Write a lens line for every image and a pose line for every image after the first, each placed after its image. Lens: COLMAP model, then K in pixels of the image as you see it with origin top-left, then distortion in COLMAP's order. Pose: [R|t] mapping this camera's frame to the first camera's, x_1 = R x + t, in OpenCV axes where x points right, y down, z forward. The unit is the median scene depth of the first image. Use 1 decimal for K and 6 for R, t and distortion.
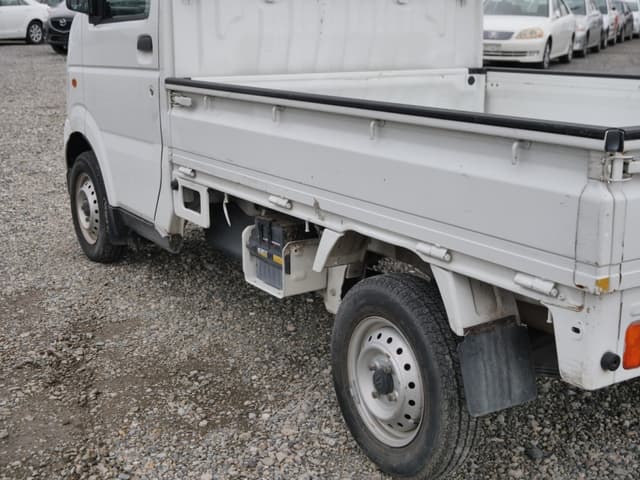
lens RADIAL K [[919.5, 0, 319.4], [0, 919.5, 239.9], [0, 0, 1]] dist [0.003400, 0.000000]
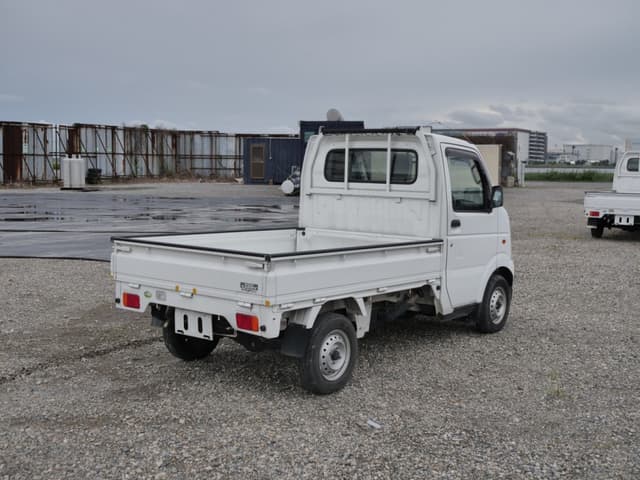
lens RADIAL K [[779.3, 0, 324.1], [0, 779.3, 241.9], [0, 0, 1]] dist [0.006482, 0.000000]
pose [[0.344516, 0.093918, -0.934071, 2.002990], [-0.242858, 0.970029, 0.007960, -0.183878], [0.906823, 0.224104, 0.357000, 0.335095]]
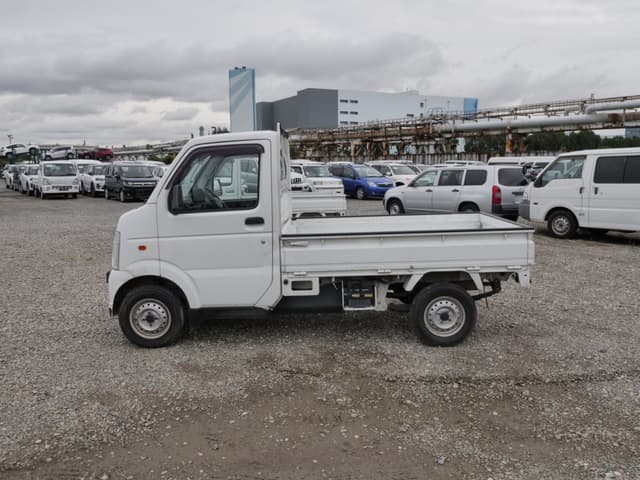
lens RADIAL K [[551.3, 0, 320.7], [0, 551.3, 234.4], [0, 0, 1]] dist [0.003852, -0.001304]
pose [[0.529204, -0.118305, 0.840206, -1.330566], [0.220947, 0.975284, -0.001839, -0.164922], [-0.819222, 0.186615, 0.542264, 0.209006]]
